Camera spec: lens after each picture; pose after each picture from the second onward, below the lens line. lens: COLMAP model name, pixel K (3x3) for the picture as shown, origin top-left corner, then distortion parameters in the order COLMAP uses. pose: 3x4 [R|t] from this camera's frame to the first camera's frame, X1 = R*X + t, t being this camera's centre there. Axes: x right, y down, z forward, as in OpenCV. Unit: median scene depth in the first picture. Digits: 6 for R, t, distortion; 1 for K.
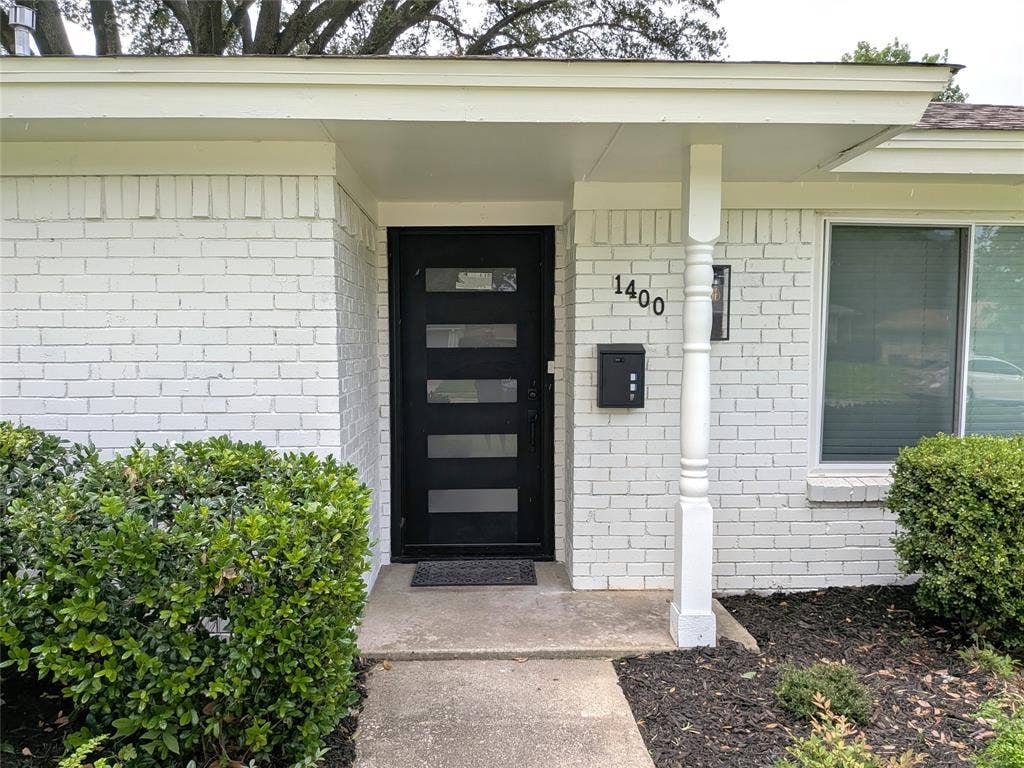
lens RADIAL K [[756.5, 0, 512.0], [0, 756.5, 384.0], [0, 0, 1]] dist [-0.003683, -0.002951]
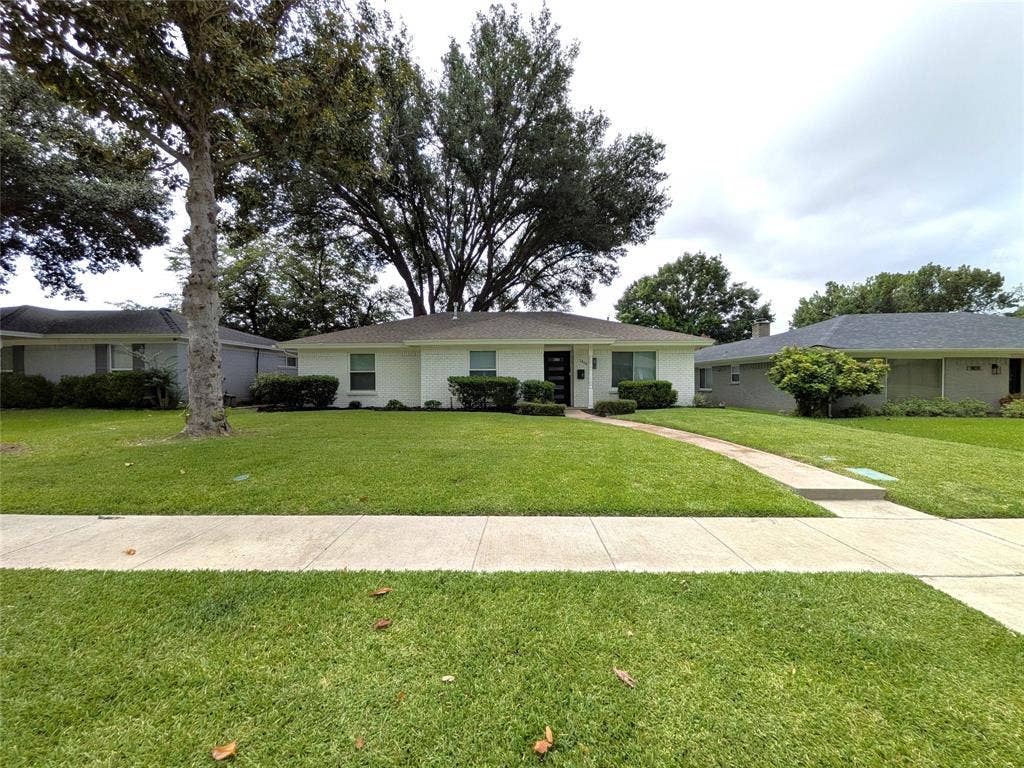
lens RADIAL K [[404.9, 0, 512.0], [0, 404.9, 384.0], [0, 0, 1]] dist [0.001491, 0.000097]
pose [[0.999117, -0.004743, -0.041740, -0.324522], [0.002836, 0.998954, -0.045635, 0.244608], [0.041912, 0.045477, 0.998086, -2.672052]]
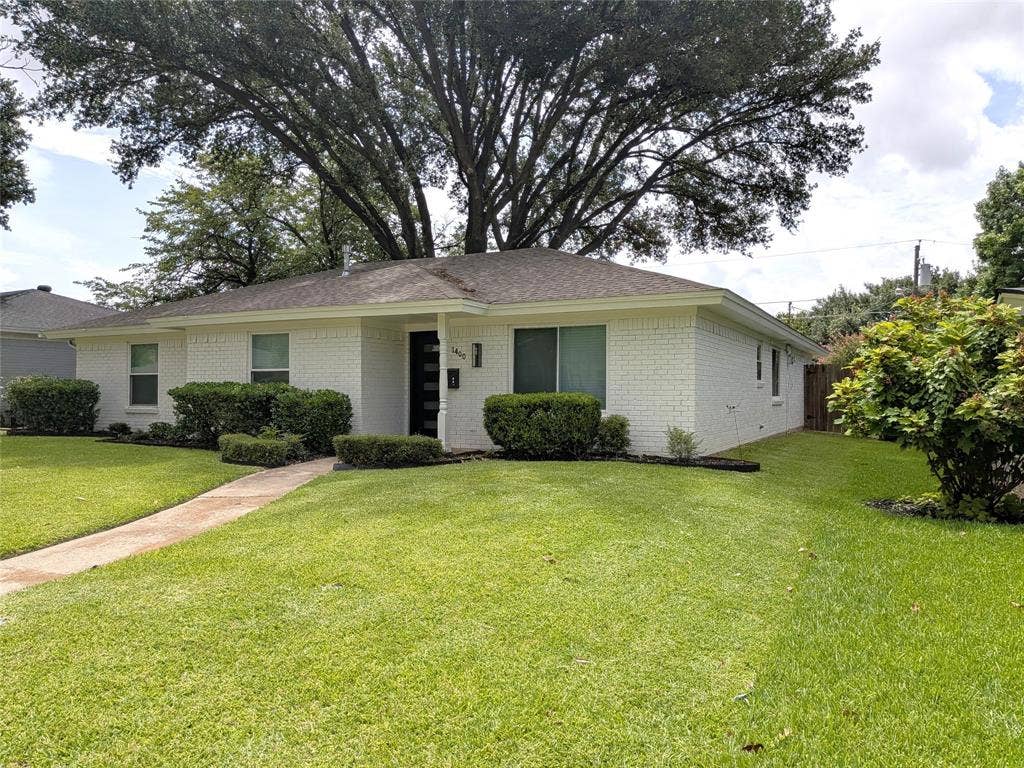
lens RADIAL K [[756.5, 0, 512.0], [0, 756.5, 384.0], [0, 0, 1]] dist [-0.003683, -0.002951]
pose [[0.871949, -0.000149, -0.489596, 1.903221], [-0.029836, 0.998125, -0.053441, 0.173613], [0.488686, 0.061205, 0.870310, -1.628762]]
